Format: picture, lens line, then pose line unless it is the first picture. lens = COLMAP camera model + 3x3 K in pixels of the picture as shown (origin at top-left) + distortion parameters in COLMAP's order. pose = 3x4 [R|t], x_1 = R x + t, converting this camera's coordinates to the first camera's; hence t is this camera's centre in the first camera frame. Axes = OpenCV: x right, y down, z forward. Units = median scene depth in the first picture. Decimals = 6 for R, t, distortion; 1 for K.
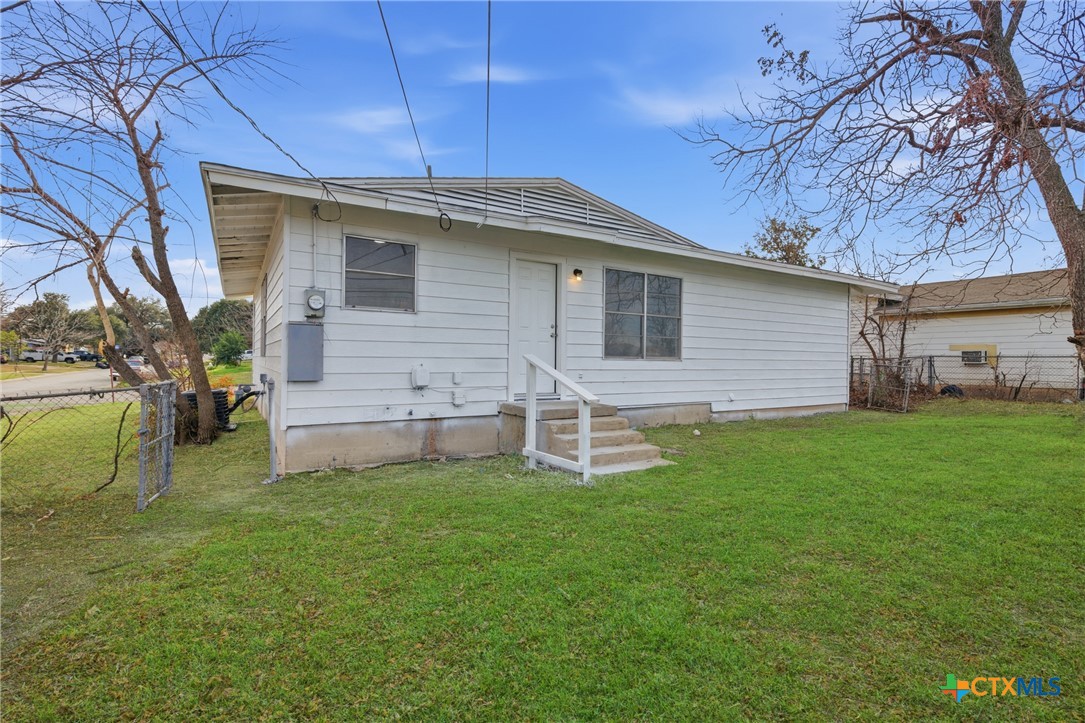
lens RADIAL K [[479.9, 0, 542.5], [0, 479.9, 361.5], [0, 0, 1]] dist [0.004481, 0.000323]
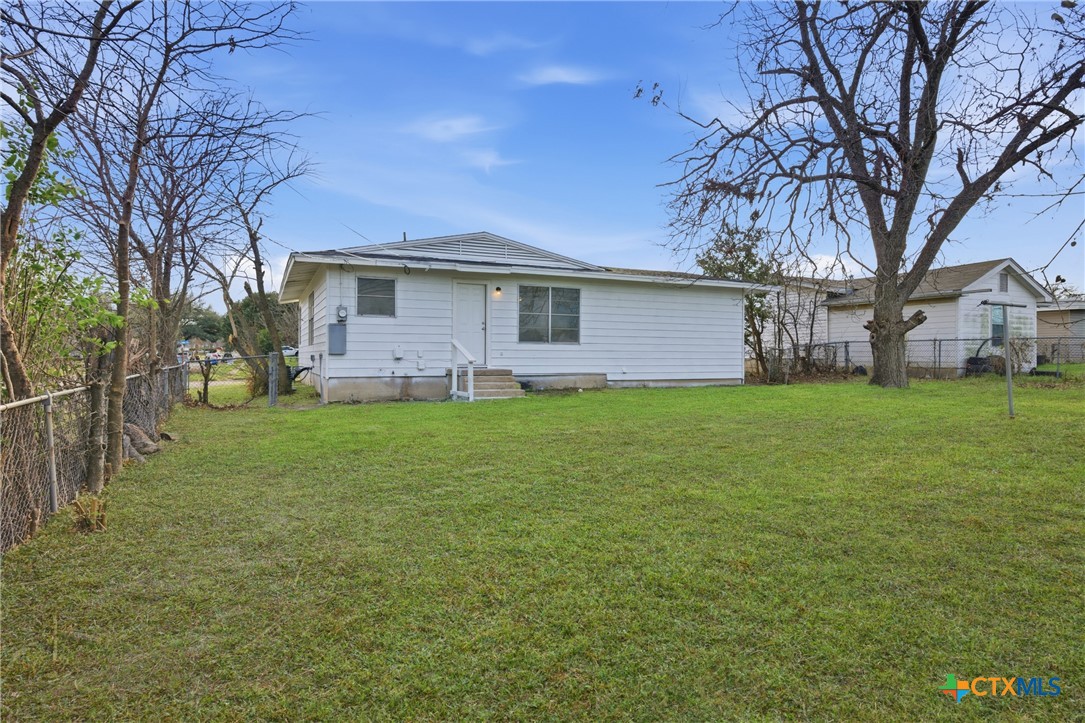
lens RADIAL K [[575.2, 0, 548.6], [0, 575.2, 360.8], [0, 0, 1]] dist [-0.000037, 0.000205]
pose [[0.994365, -0.006017, -0.105840, 0.440539], [0.006426, 0.999973, 0.003526, 0.047933], [0.105816, -0.004186, 0.994377, -0.895850]]
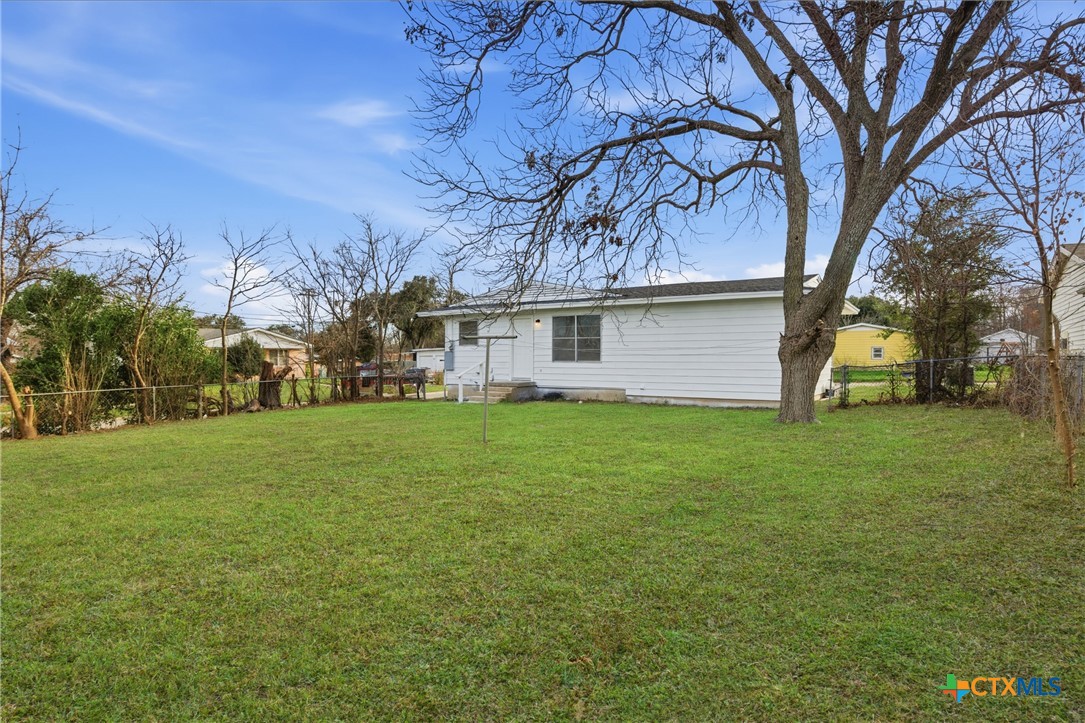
lens RADIAL K [[575.2, 0, 548.6], [0, 575.2, 360.8], [0, 0, 1]] dist [-0.000037, 0.000205]
pose [[0.457099, -0.005952, -0.889396, 2.344515], [0.001889, 0.999982, -0.005721, 0.003243], [0.889414, 0.000935, 0.457102, -0.114562]]
